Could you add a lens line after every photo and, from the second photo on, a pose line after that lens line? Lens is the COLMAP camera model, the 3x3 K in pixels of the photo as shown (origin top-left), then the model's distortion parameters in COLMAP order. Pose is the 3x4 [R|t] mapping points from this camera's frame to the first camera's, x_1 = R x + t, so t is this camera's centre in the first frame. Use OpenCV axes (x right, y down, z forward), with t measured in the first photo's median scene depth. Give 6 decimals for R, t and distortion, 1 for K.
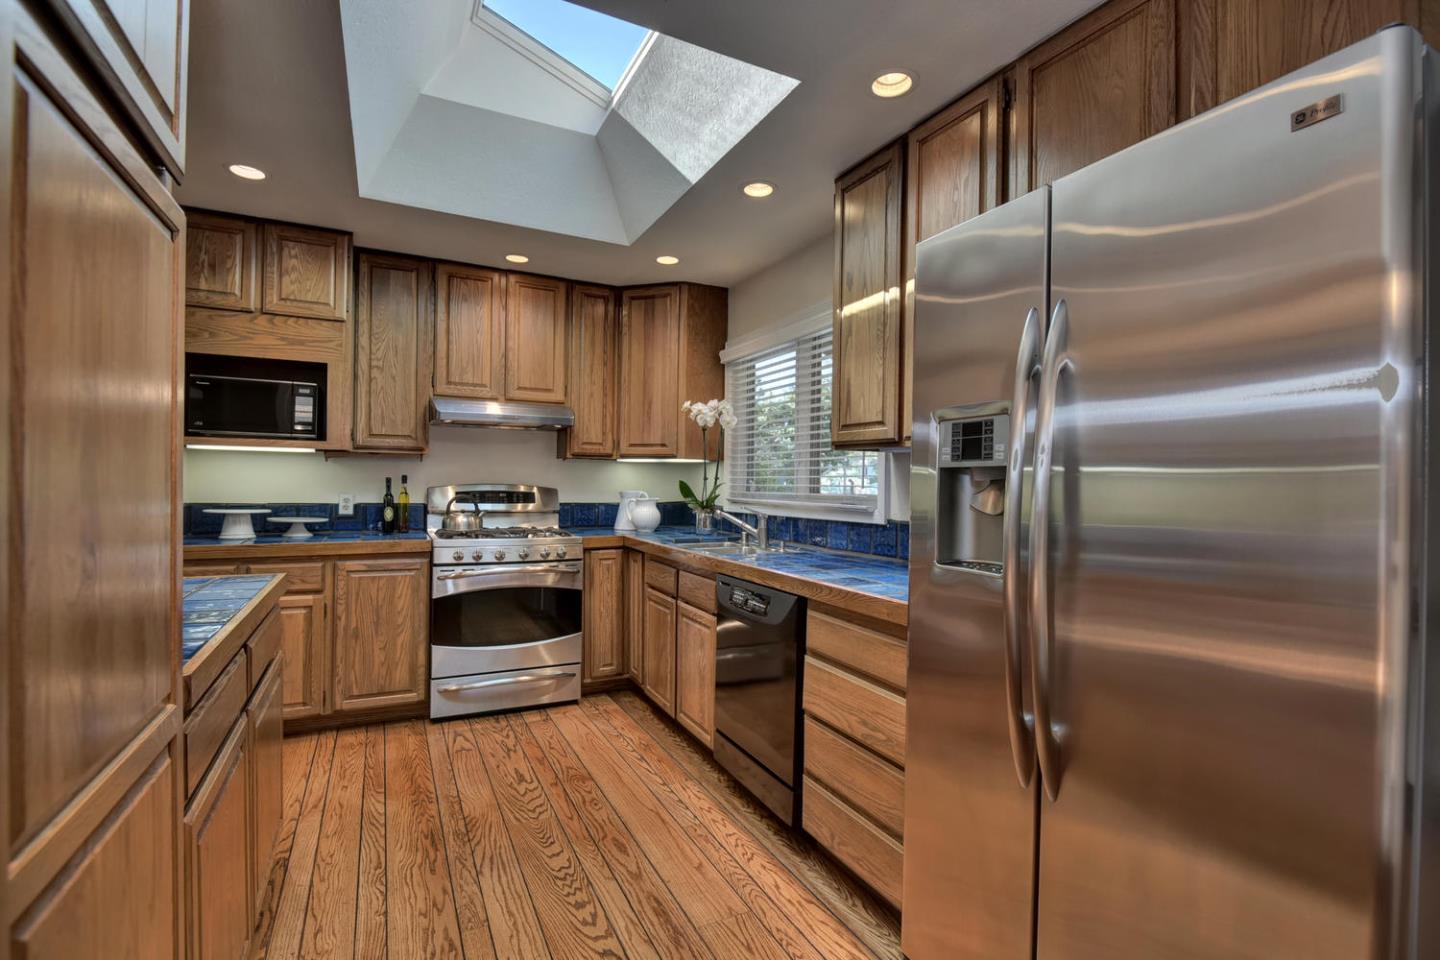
lens RADIAL K [[663.9, 0, 725.8], [0, 663.9, 481.3], [0, 0, 1]] dist [-0.004529, -0.000587]
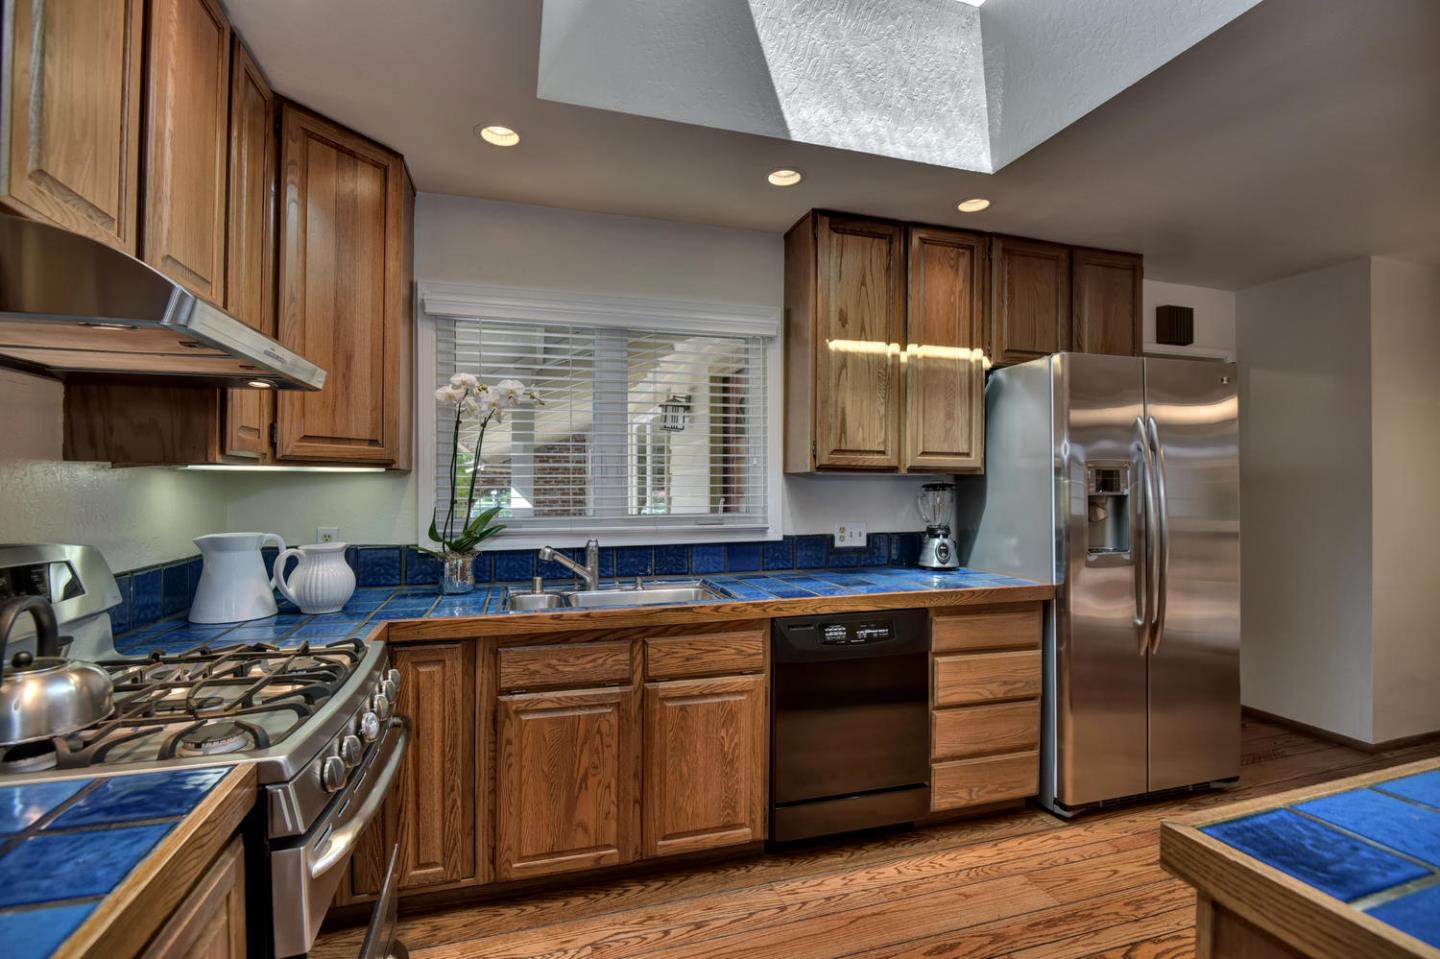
lens RADIAL K [[663.9, 0, 724.2], [0, 663.9, 478.0], [0, 0, 1]] dist [-0.004529, -0.000587]
pose [[0.166186, -0.007010, 0.986069, -0.961387], [-0.001020, 0.999973, 0.007281, -0.049286], [-0.986094, -0.002216, 0.166175, 1.060478]]
